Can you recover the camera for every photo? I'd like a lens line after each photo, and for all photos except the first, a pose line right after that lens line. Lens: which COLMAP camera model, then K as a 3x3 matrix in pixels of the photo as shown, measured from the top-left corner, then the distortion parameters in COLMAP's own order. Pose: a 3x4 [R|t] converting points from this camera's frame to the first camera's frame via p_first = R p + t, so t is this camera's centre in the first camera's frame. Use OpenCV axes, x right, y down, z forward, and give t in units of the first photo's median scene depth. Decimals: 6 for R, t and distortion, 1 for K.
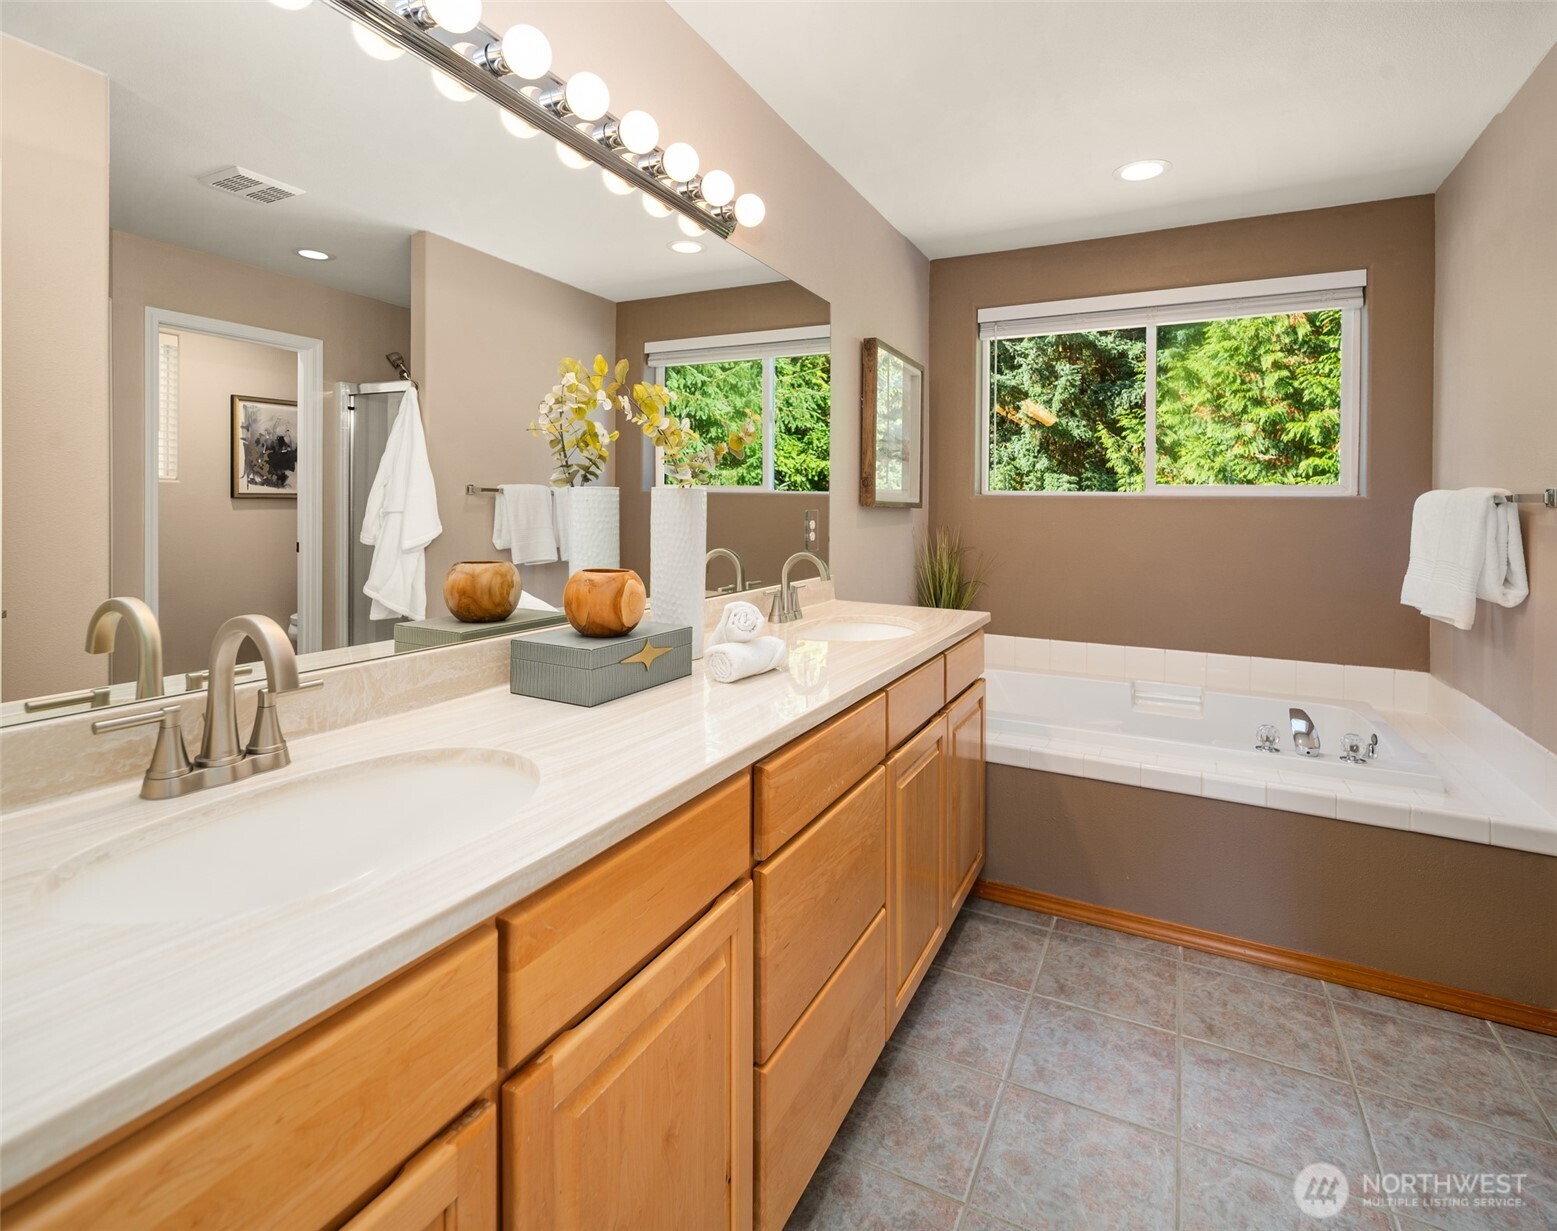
lens RADIAL K [[779.6, 0, 778.5], [0, 779.6, 615.5], [0, 0, 1]] dist [0.000038, -0.000003]
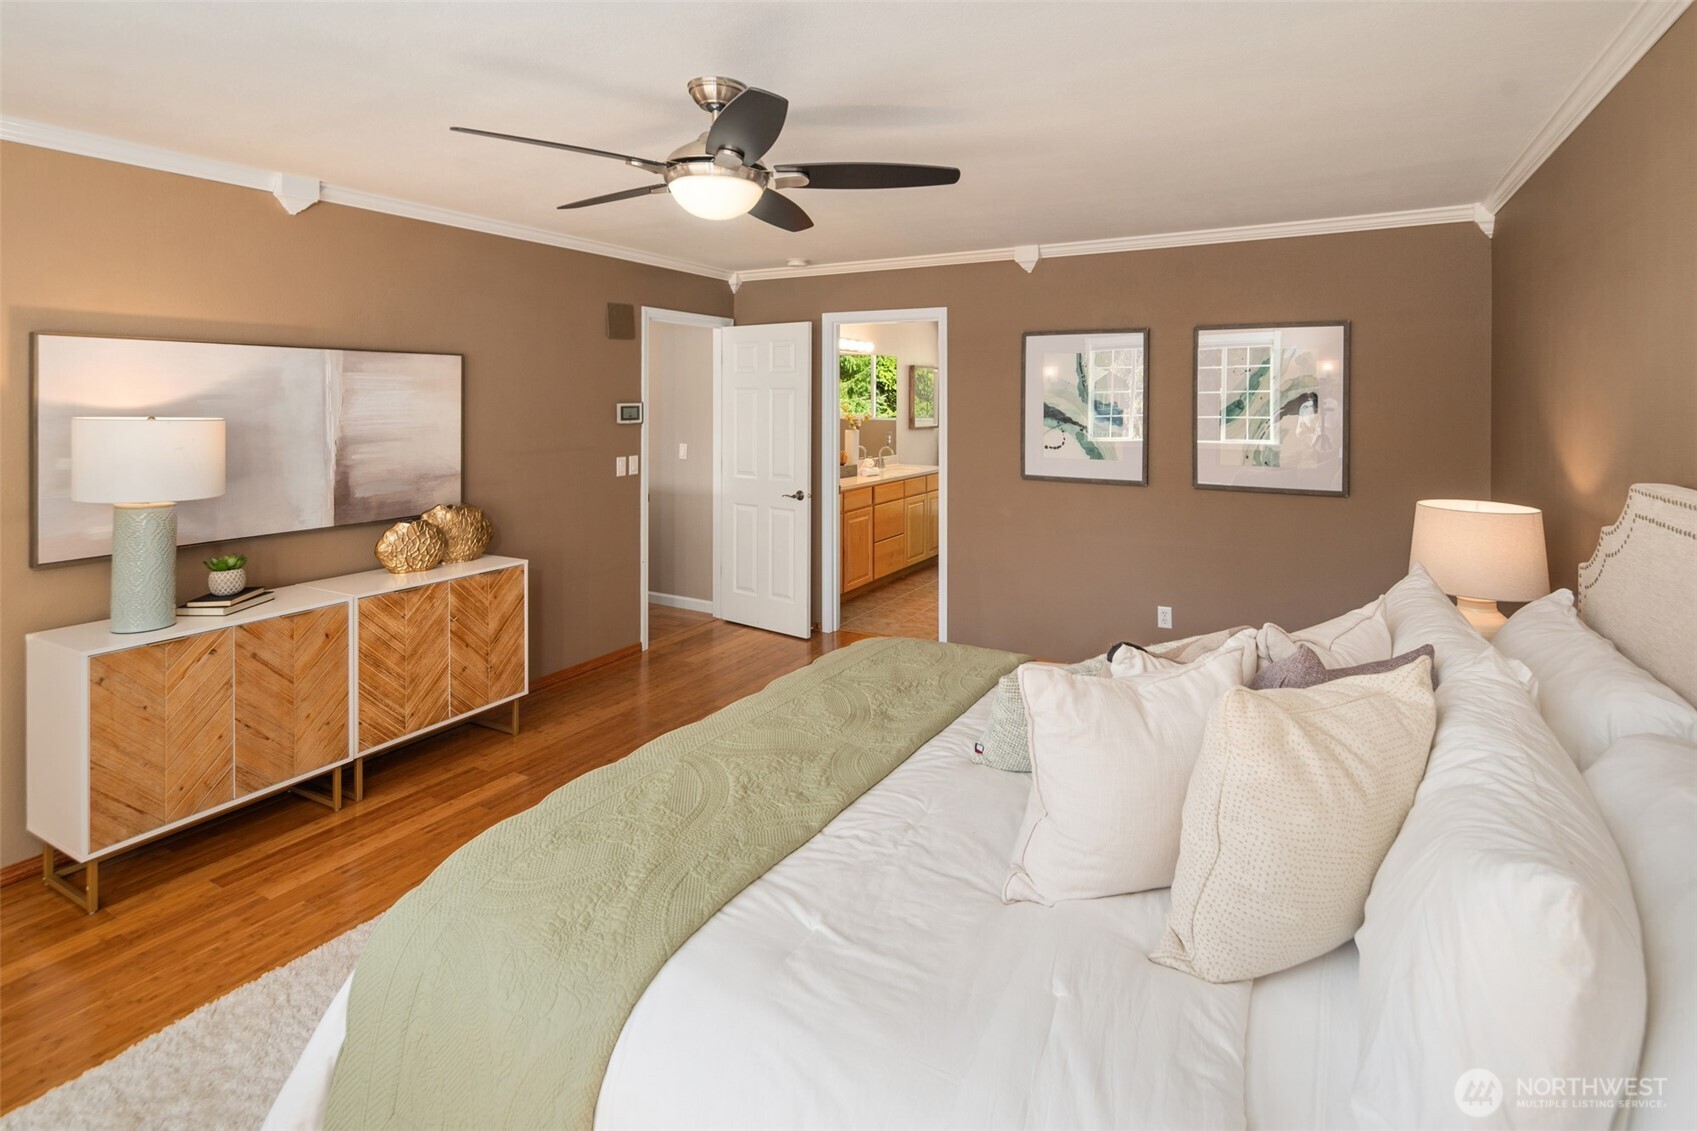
lens RADIAL K [[838.3, 0, 848.5], [0, 838.3, 565.5], [0, 0, 1]] dist [-0.003684, -0.001168]
pose [[0.999313, 0.004271, -0.036822, 0.006555], [-0.002076, 0.998230, 0.059437, 0.183795], [0.037011, -0.059320, 0.997553, -2.264059]]
